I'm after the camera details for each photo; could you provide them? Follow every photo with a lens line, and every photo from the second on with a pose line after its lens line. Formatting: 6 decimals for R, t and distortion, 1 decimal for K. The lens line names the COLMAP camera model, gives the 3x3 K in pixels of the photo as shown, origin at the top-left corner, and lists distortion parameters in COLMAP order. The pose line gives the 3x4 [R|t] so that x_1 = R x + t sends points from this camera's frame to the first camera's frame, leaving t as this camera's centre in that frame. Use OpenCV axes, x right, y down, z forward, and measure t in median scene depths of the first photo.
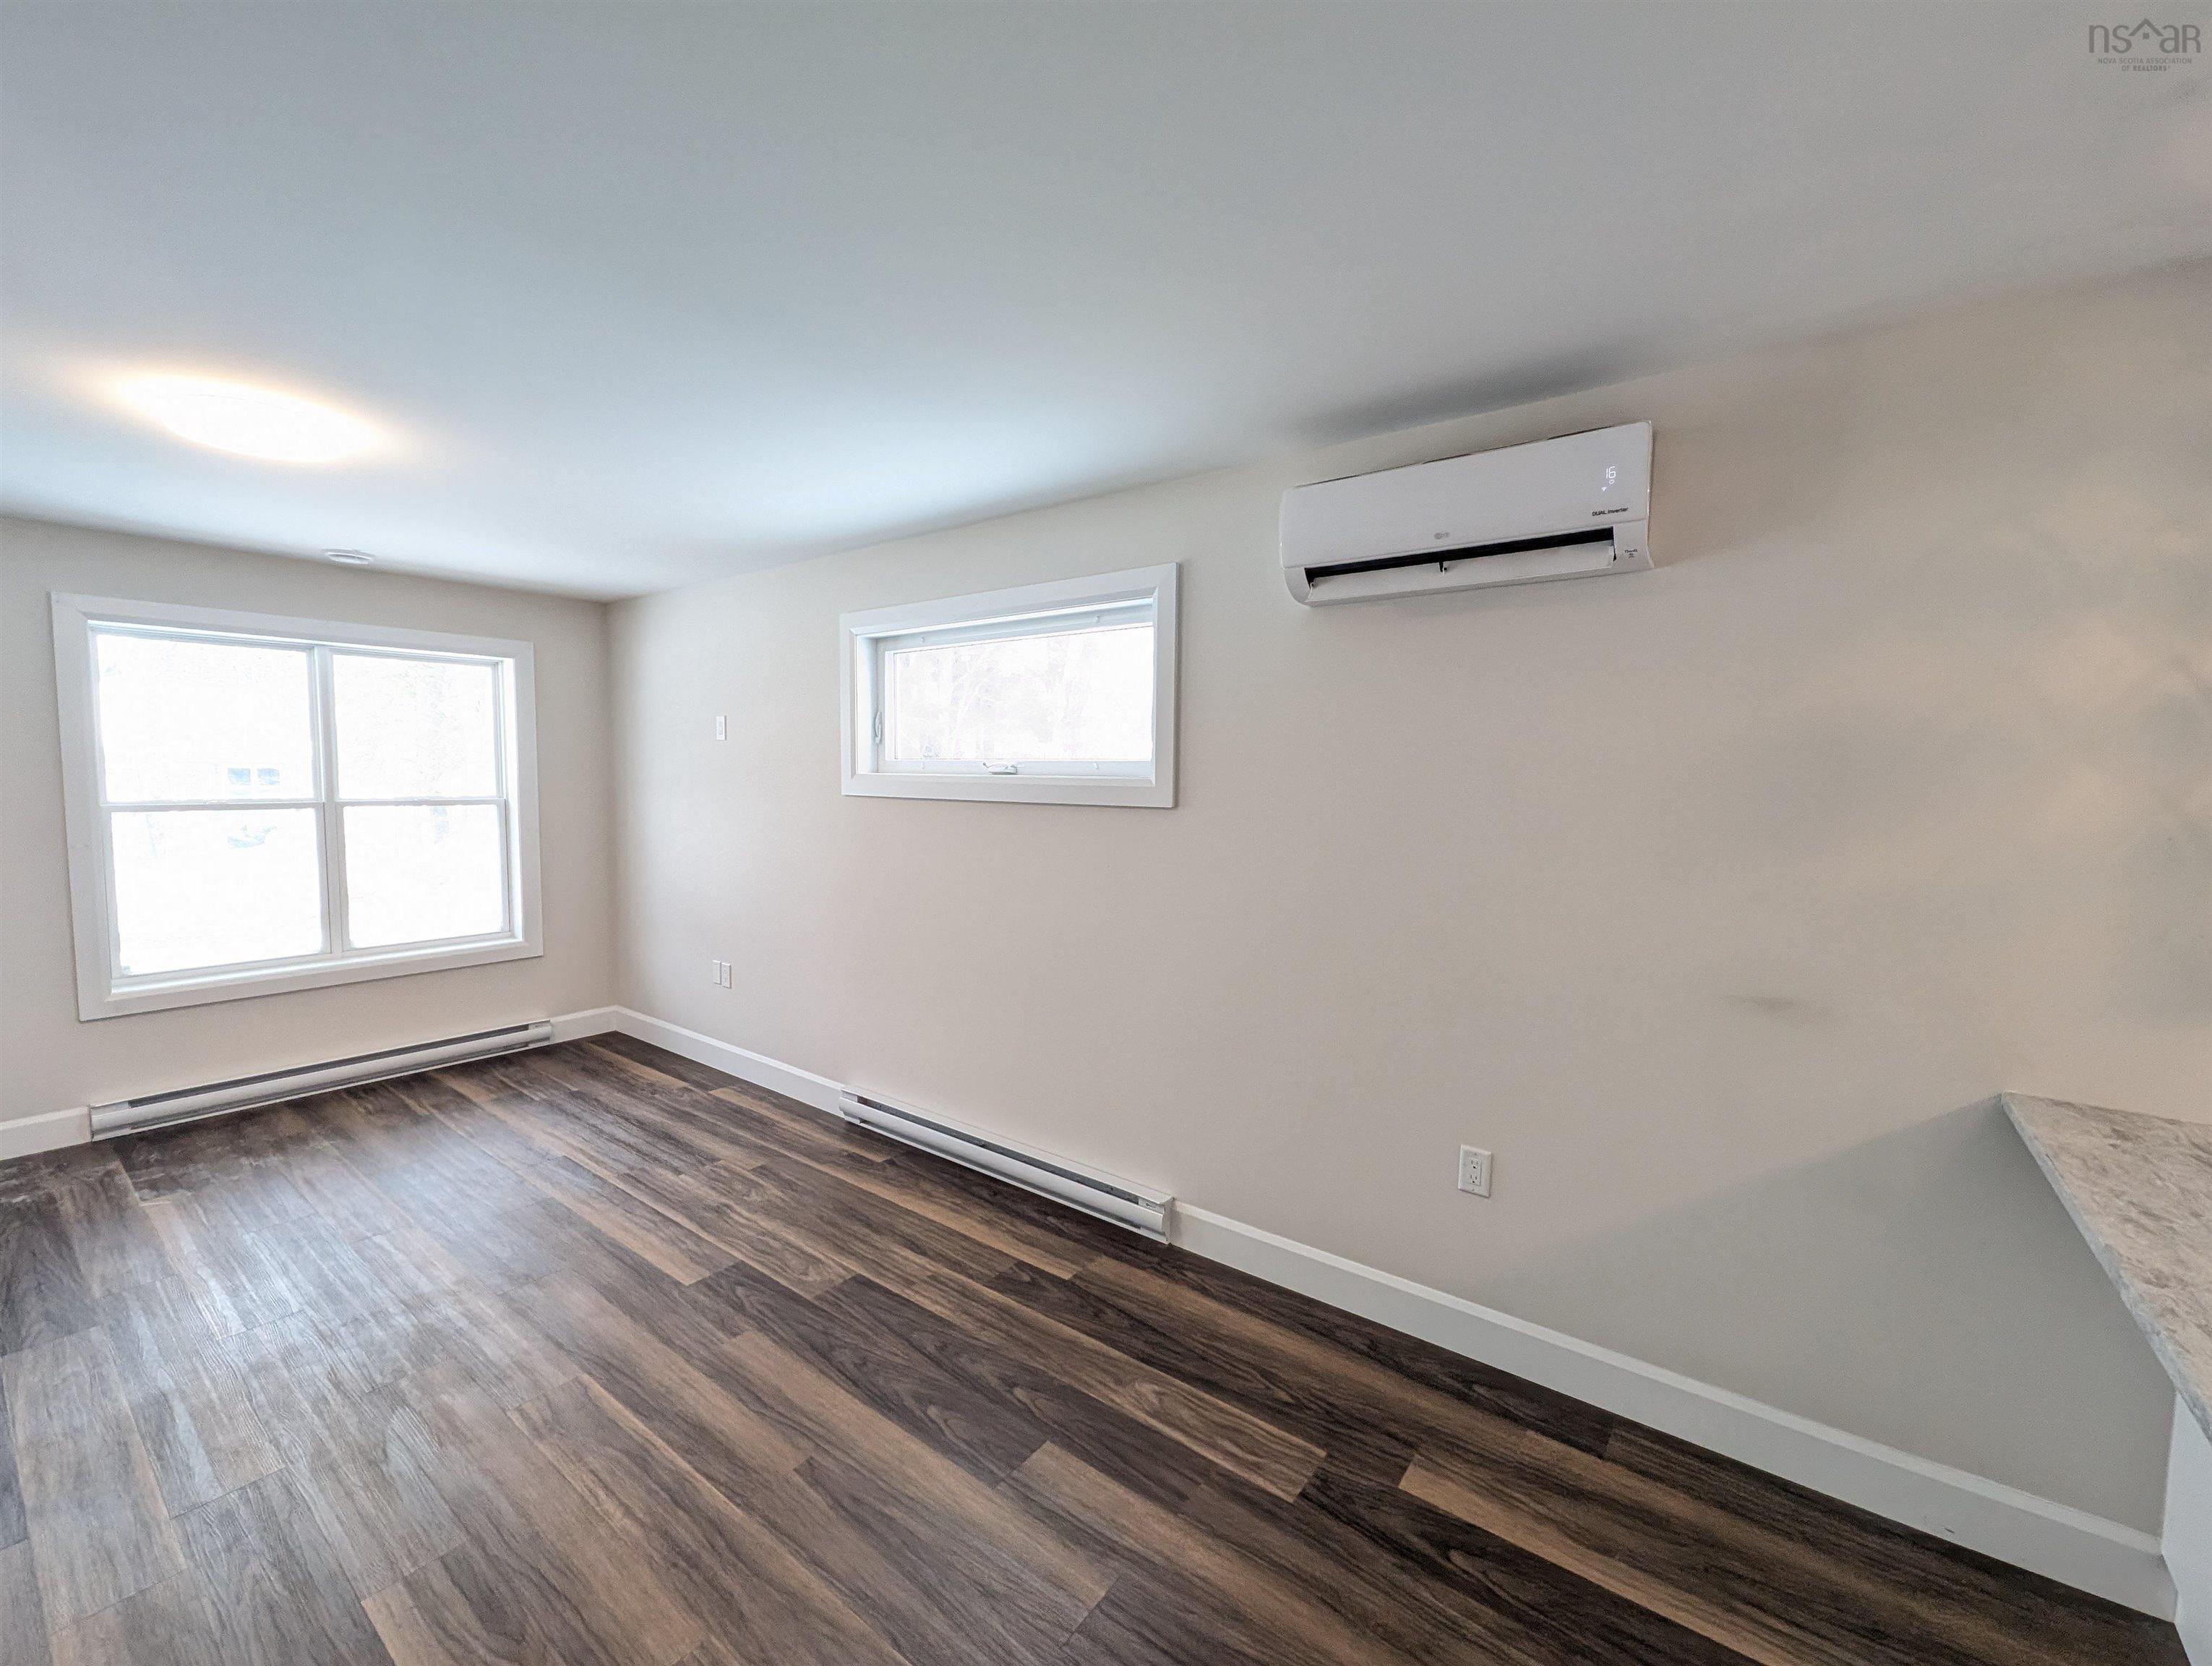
lens RADIAL K [[907.0, 0, 1106.2], [0, 907.0, 840.7], [0, 0, 1]] dist [-0.002005, -0.000461]
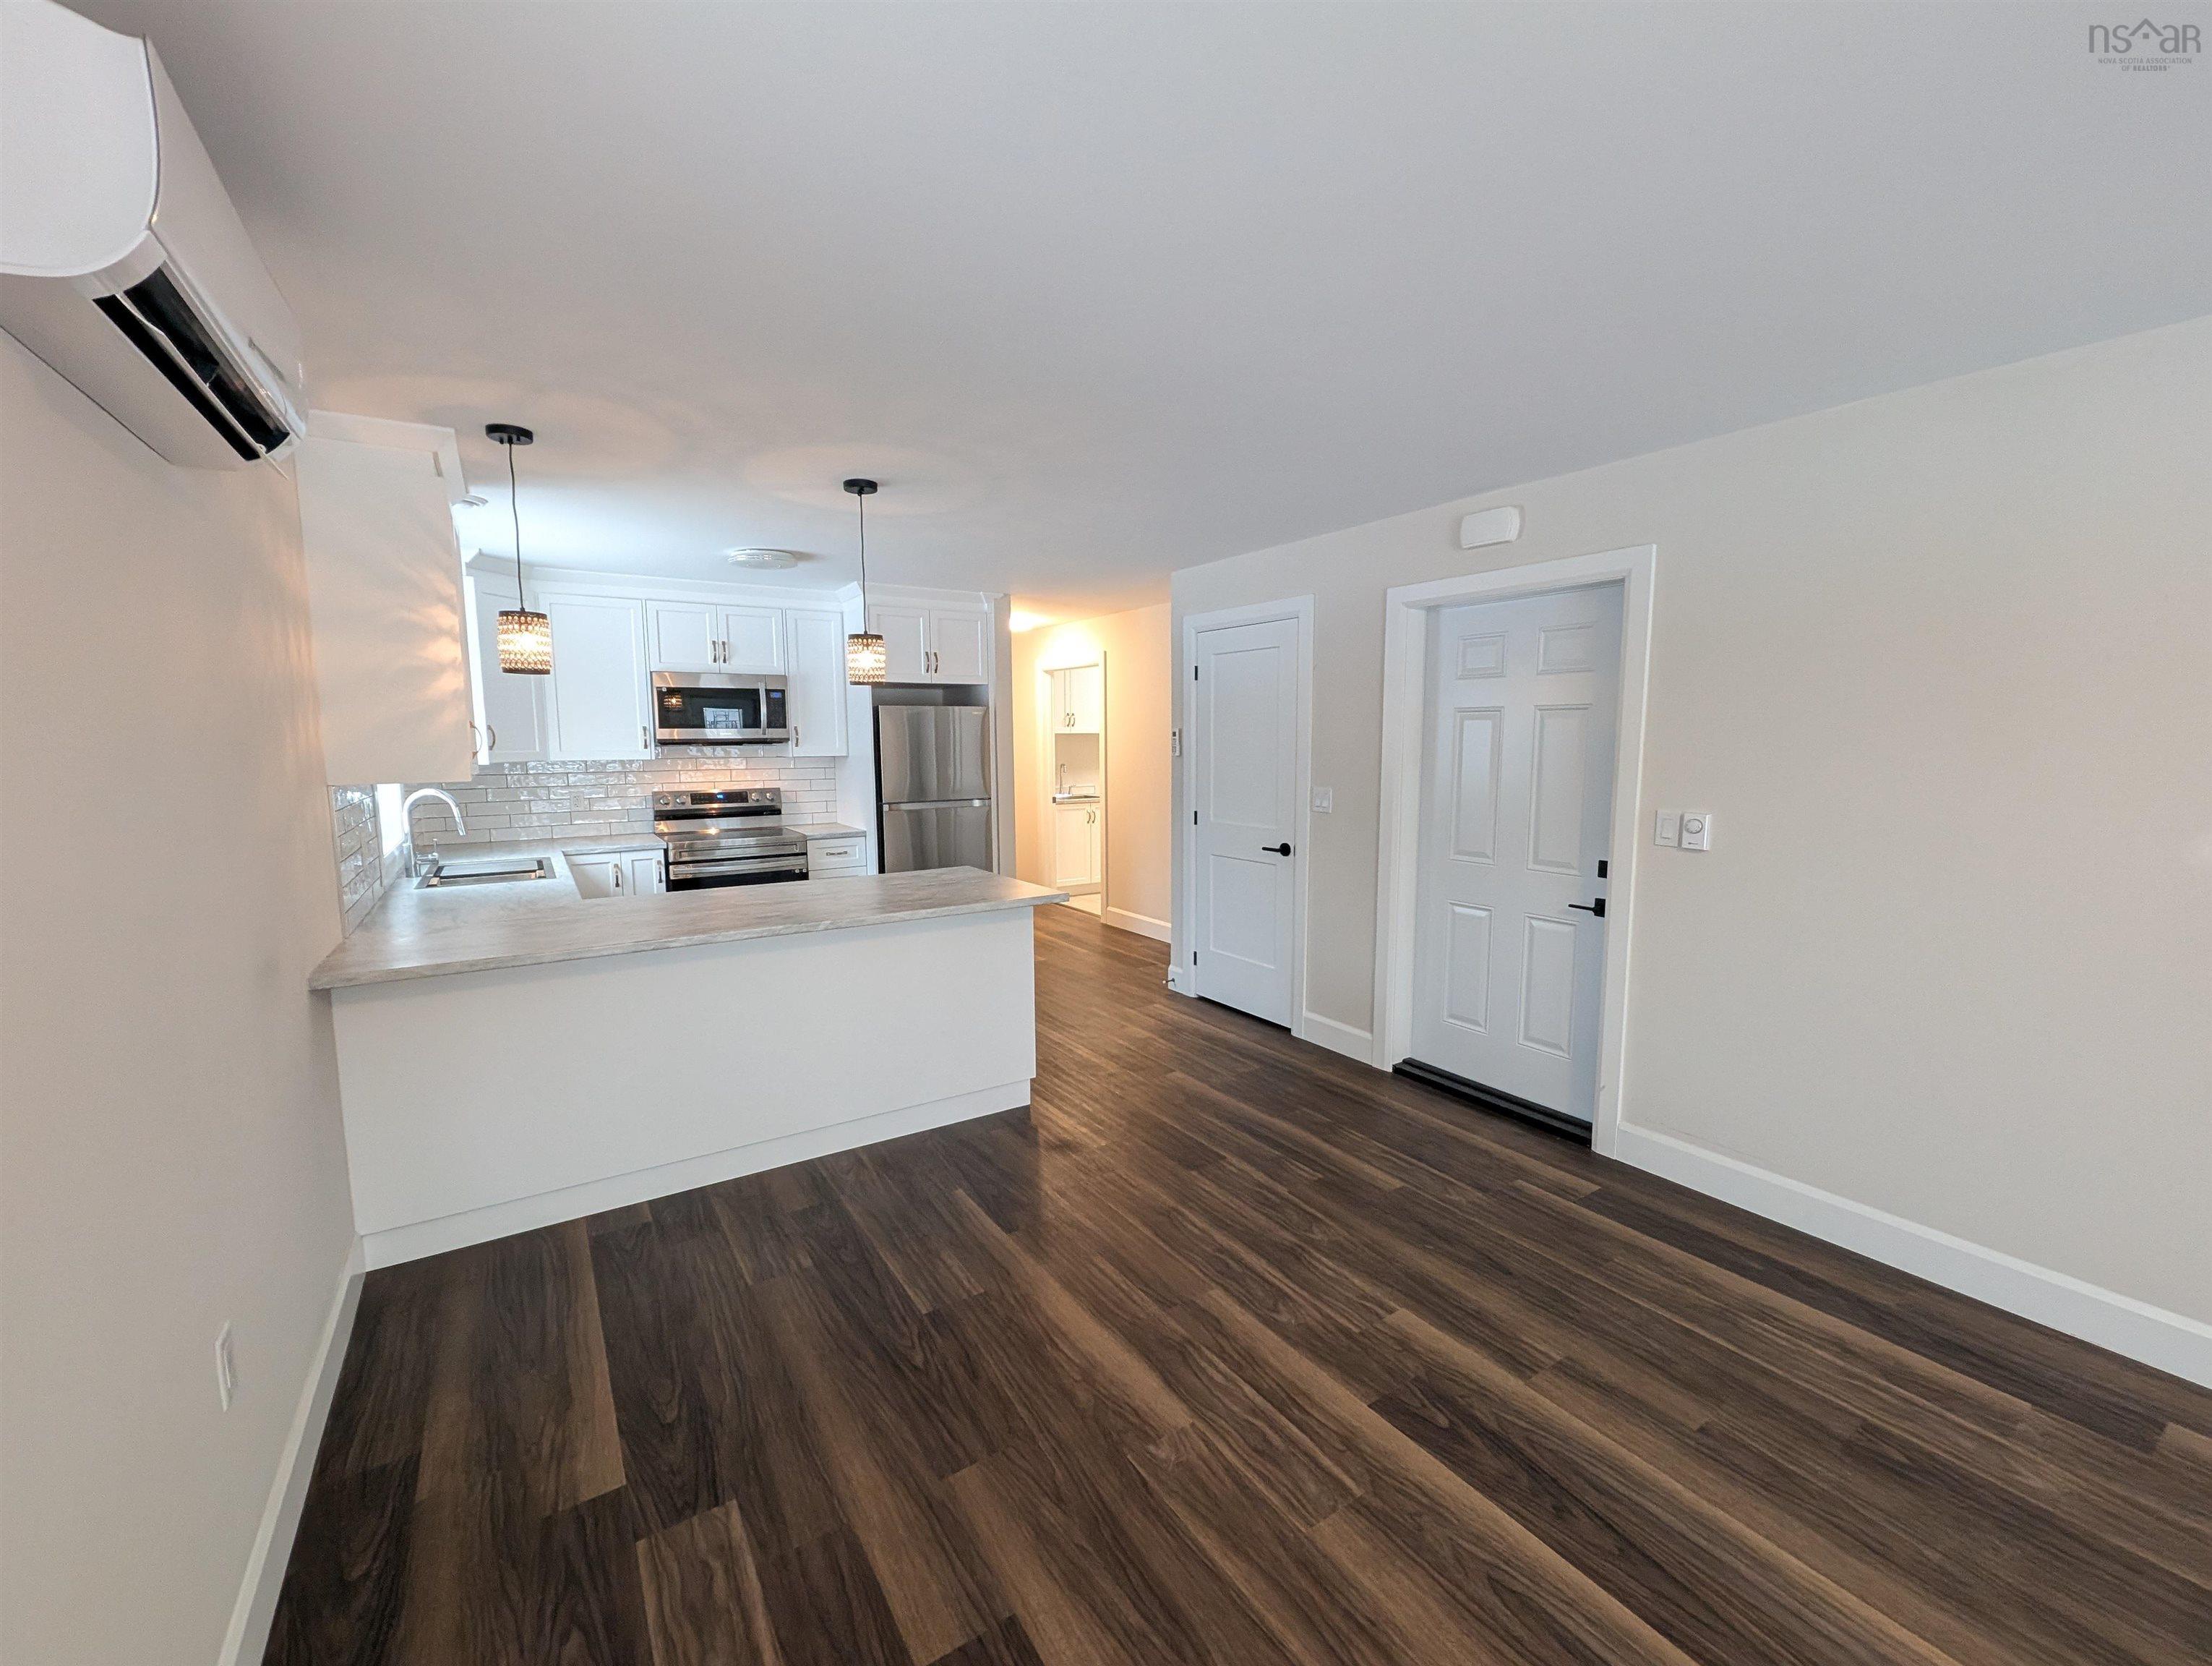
lens RADIAL K [[907.0, 0, 1106.2], [0, 907.0, 840.7], [0, 0, 1]] dist [-0.002005, -0.000461]
pose [[-0.942569, -0.045363, 0.330917, -0.300829], [0.019348, 0.981655, 0.189680, -0.083809], [-0.333451, 0.185189, -0.924400, 1.090371]]
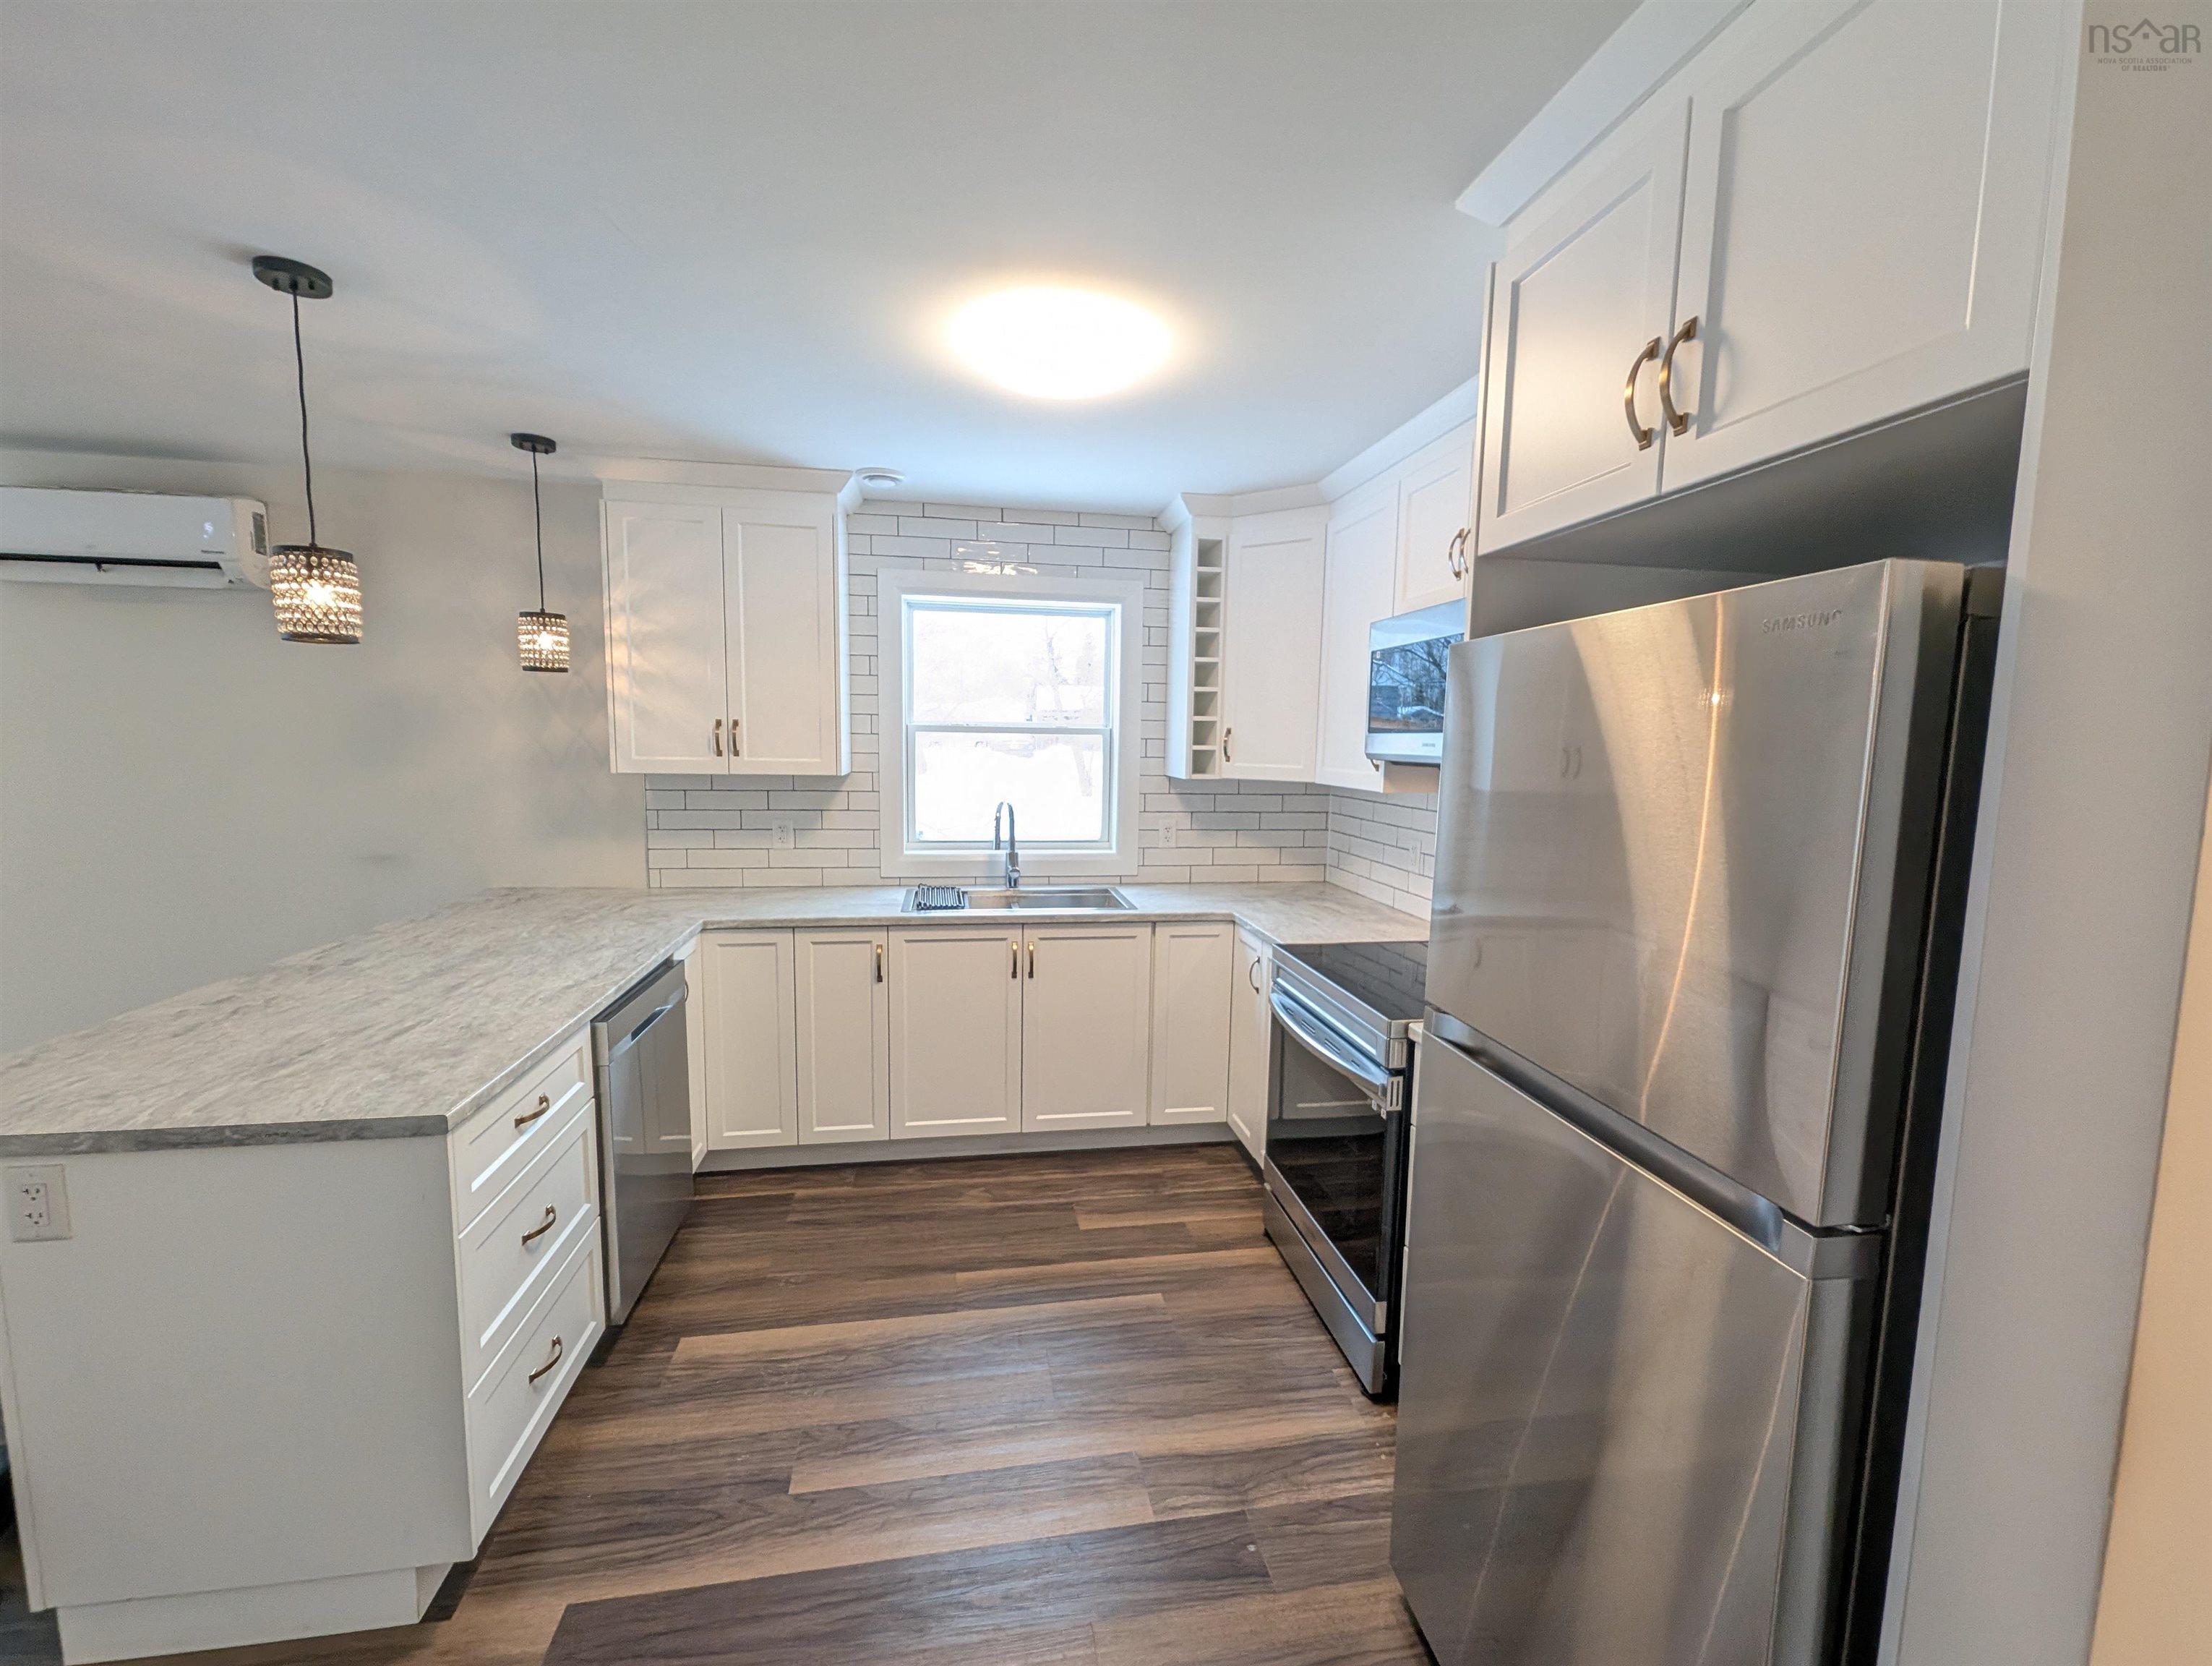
lens RADIAL K [[907.0, 0, 1106.2], [0, 907.0, 840.7], [0, 0, 1]] dist [-0.002005, -0.000461]
pose [[0.683827, -0.084599, 0.724723, 0.298874], [0.044131, 0.996233, 0.074652, 0.055631], [-0.728308, -0.019067, 0.684985, -0.807199]]
